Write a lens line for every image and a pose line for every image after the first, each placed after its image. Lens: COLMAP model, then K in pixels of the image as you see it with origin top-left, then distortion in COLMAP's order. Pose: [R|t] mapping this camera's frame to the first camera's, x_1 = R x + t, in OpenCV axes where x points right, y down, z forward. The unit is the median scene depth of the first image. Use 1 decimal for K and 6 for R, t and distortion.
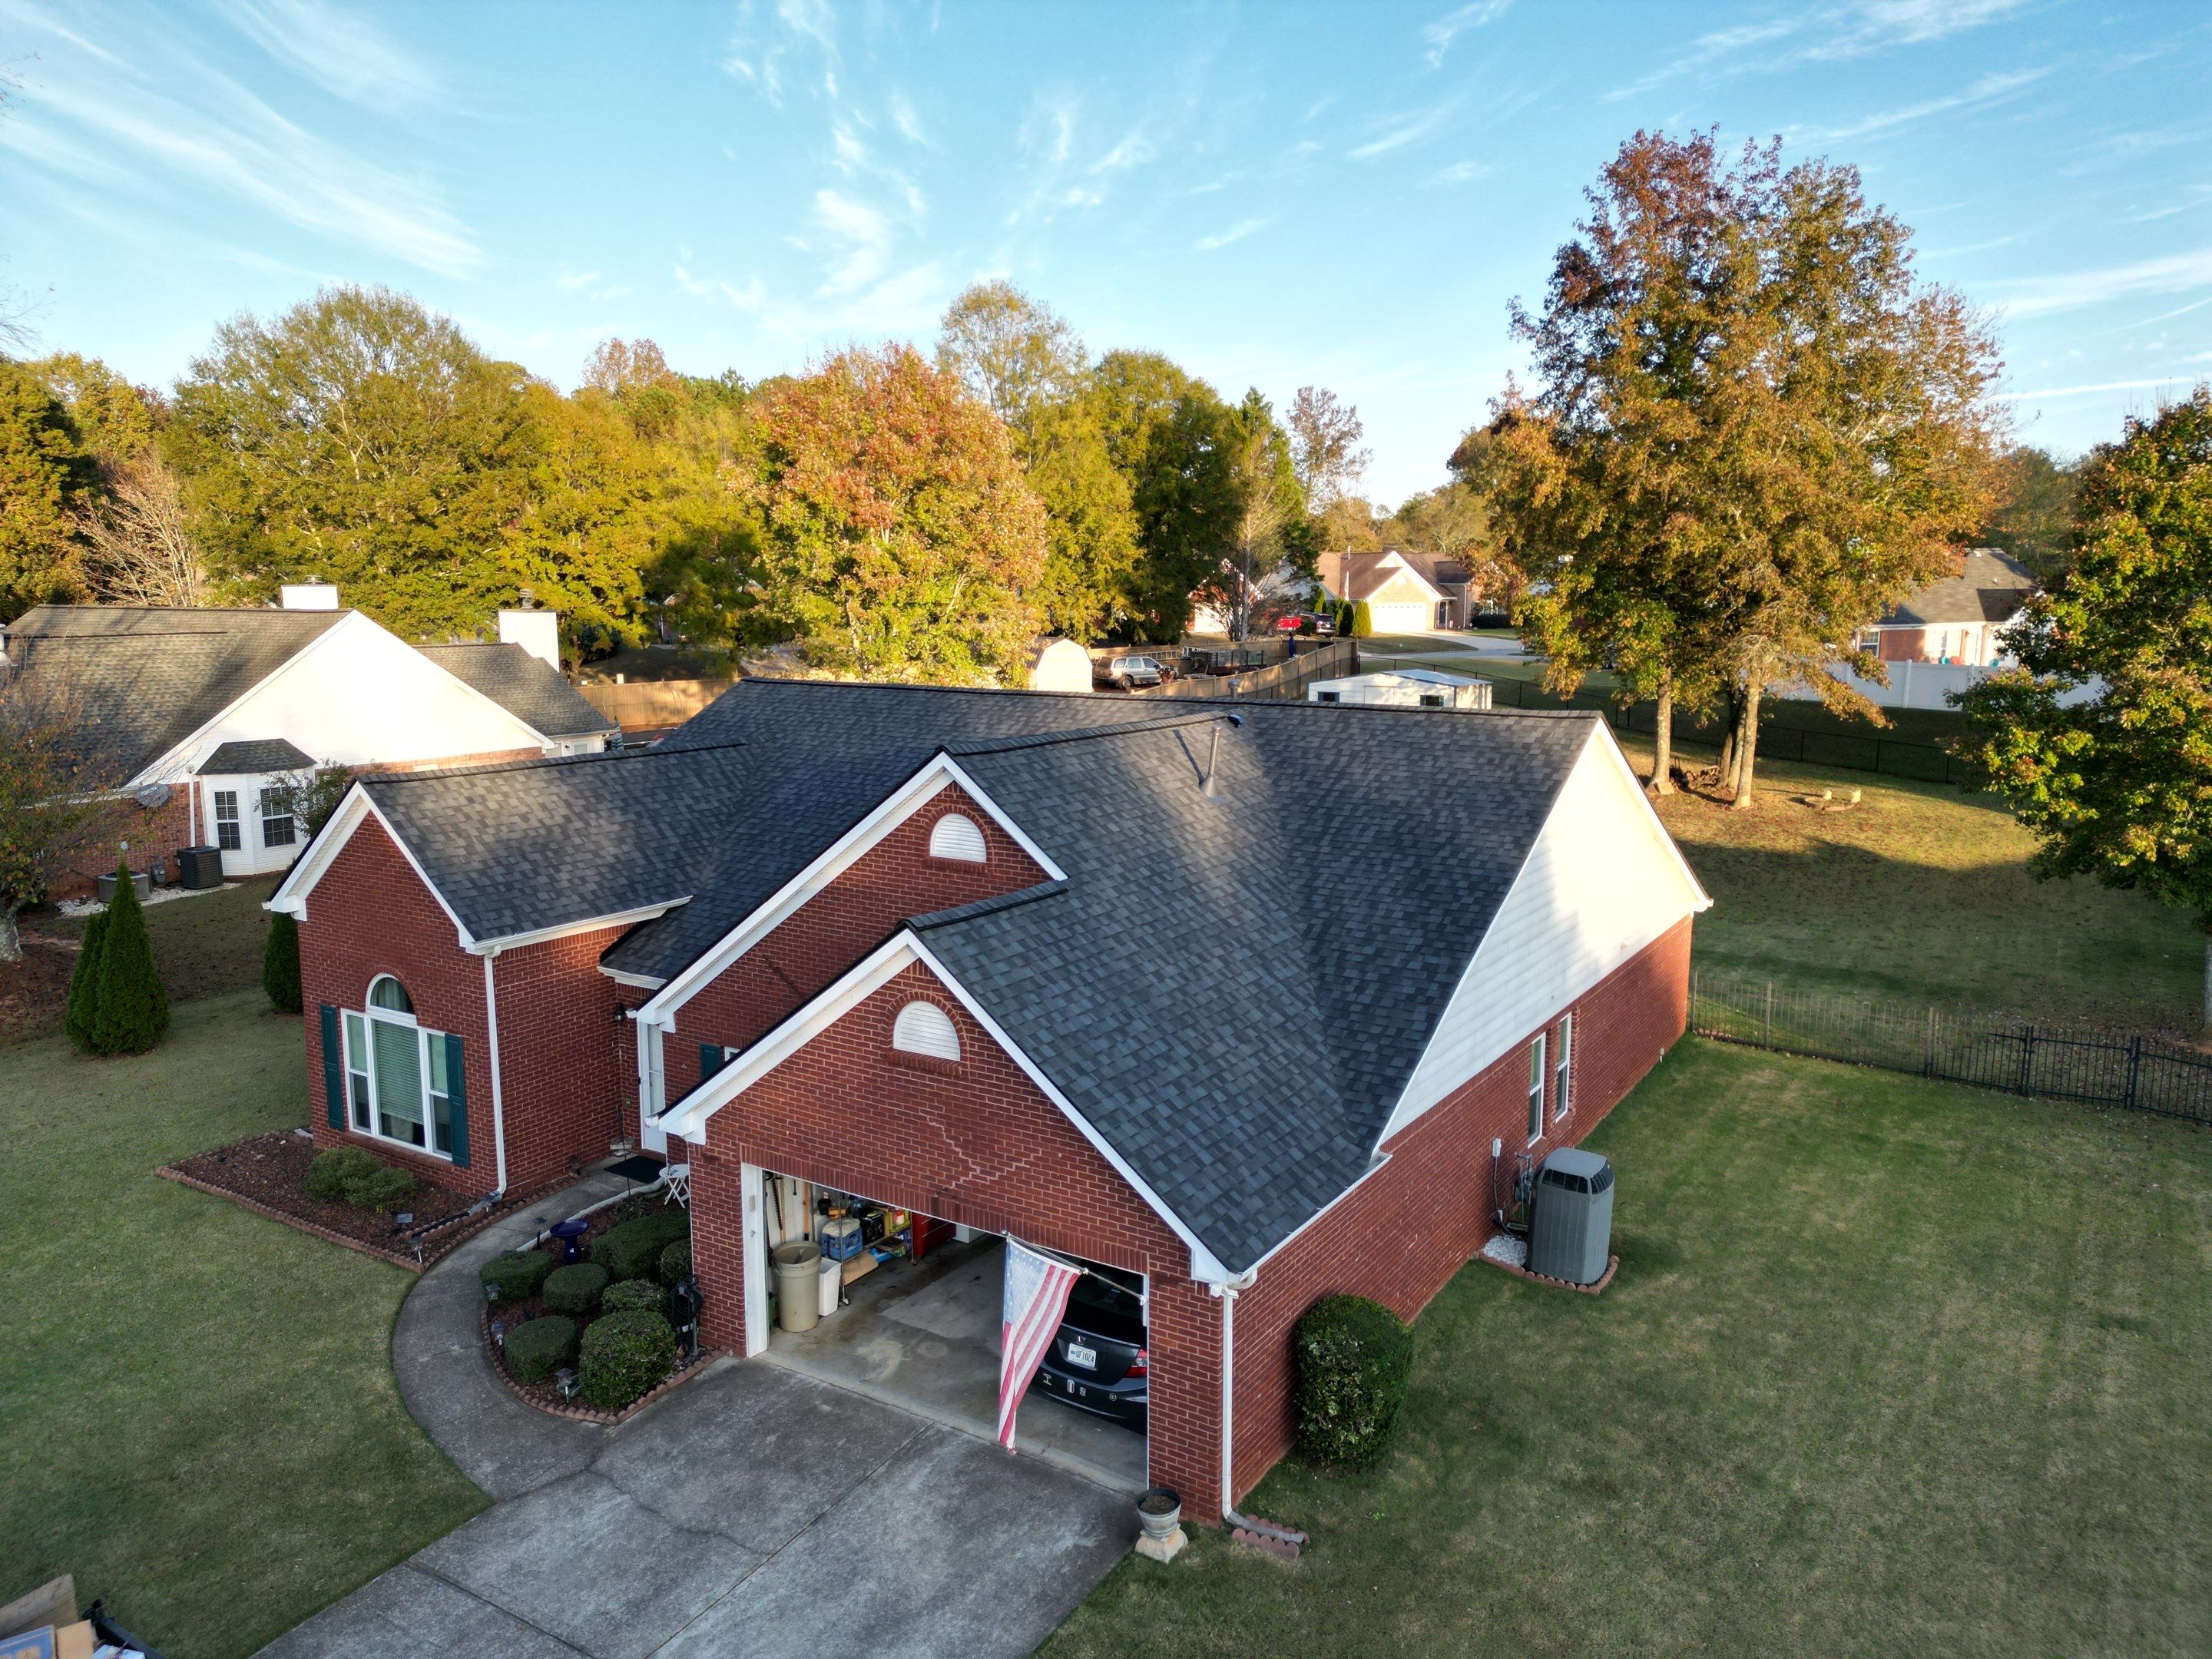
lens RADIAL K [[1540.7, 0, 1100.5], [0, 1540.7, 829.2], [0, 0, 1]] dist [0.065807, -0.053455]
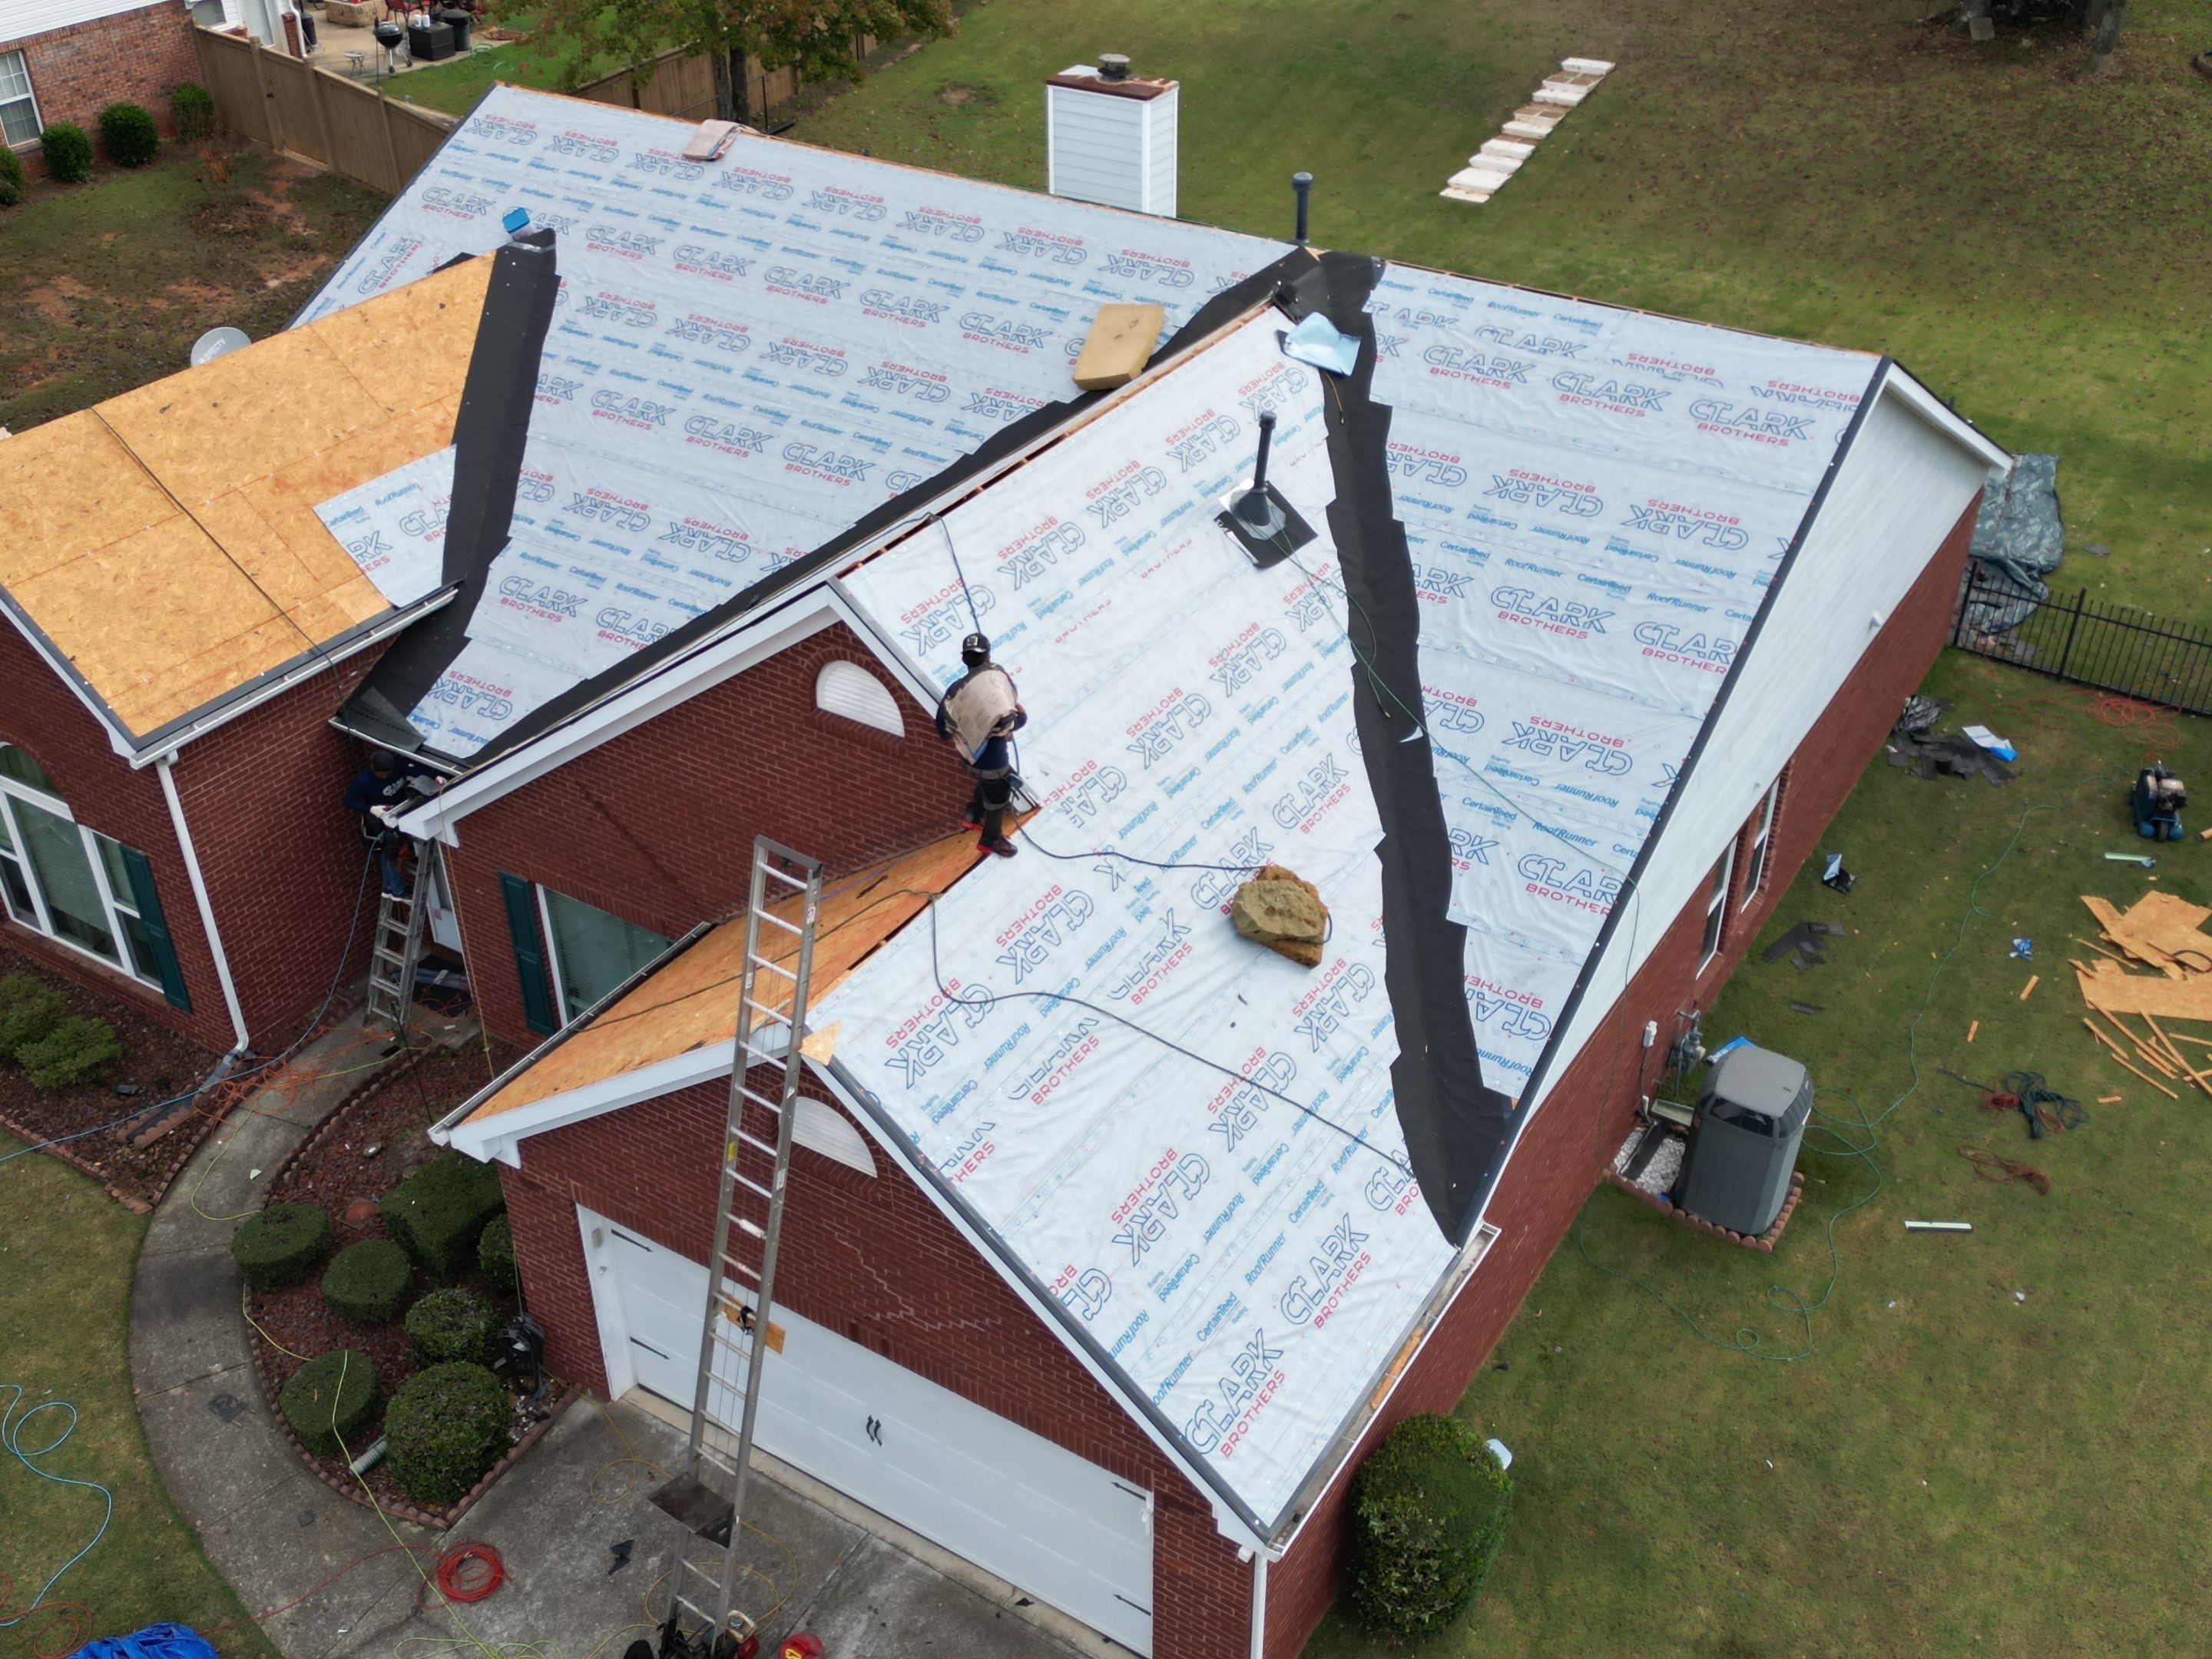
lens RADIAL K [[2189.6, 0, 1107.0], [0, 2189.6, 813.2], [0, 0, 1]] dist [0.035314, 0.000000]
pose [[0.999960, -0.007338, 0.005034, 0.004150], [0.004572, 0.908942, 0.416898, -0.274448], [-0.007634, -0.416859, 0.908939, 0.127847]]
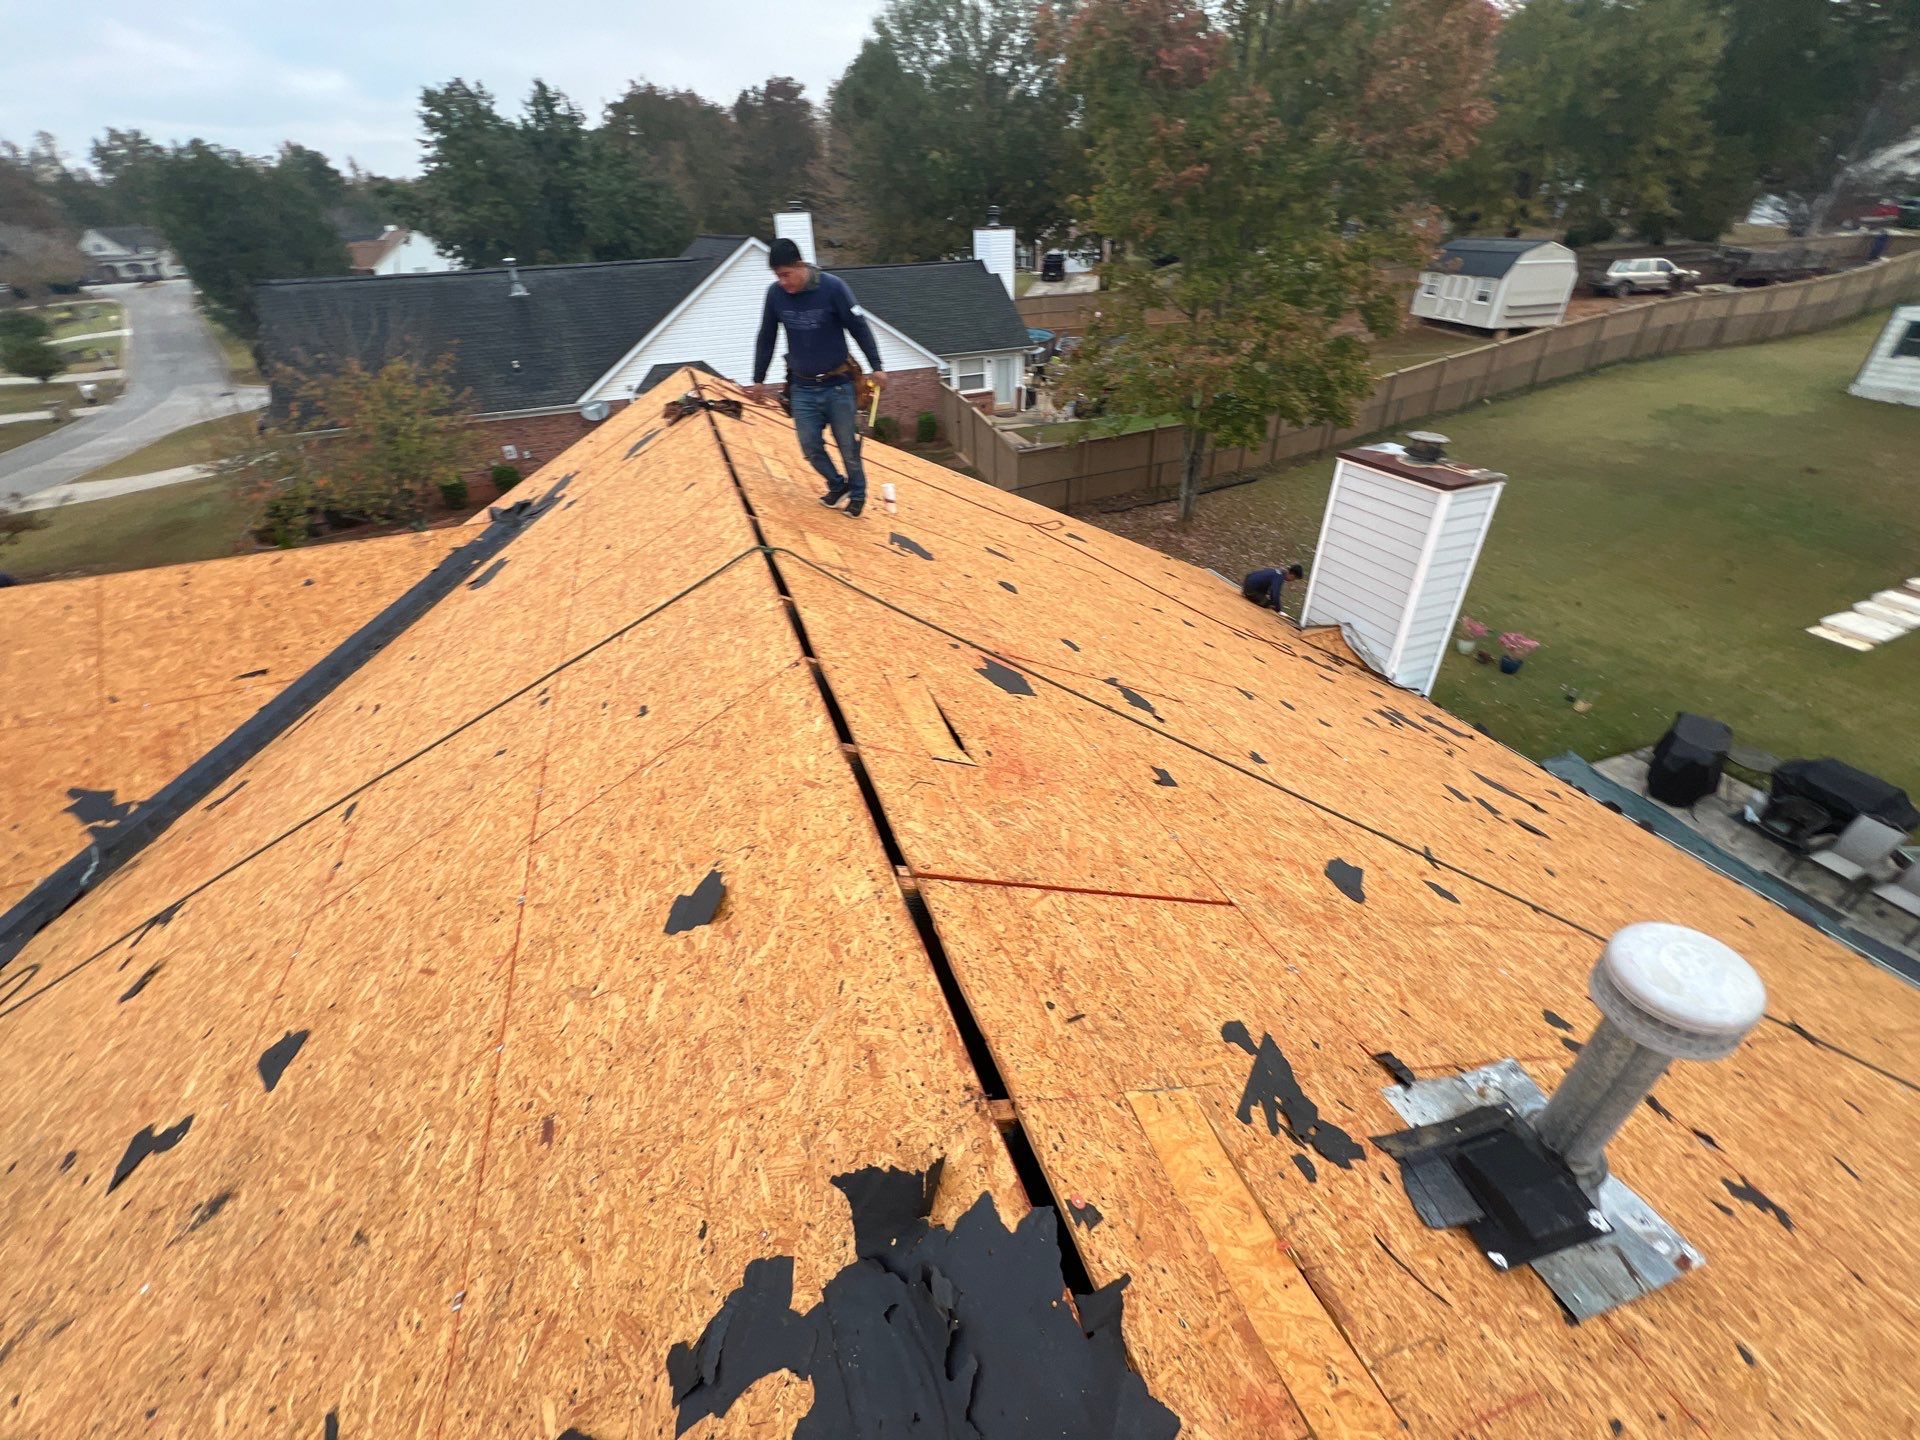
lens RADIAL K [[778.2, 0, 957.6], [0, 778.2, 717.4], [0, 0, 1]] dist [-0.001222, -0.000011]
pose [[0.794636, 0.304299, -0.525315, 0.086708], [-0.055674, 0.898187, 0.436074, -0.158432], [0.604528, -0.317273, 0.730673, 1.108027]]
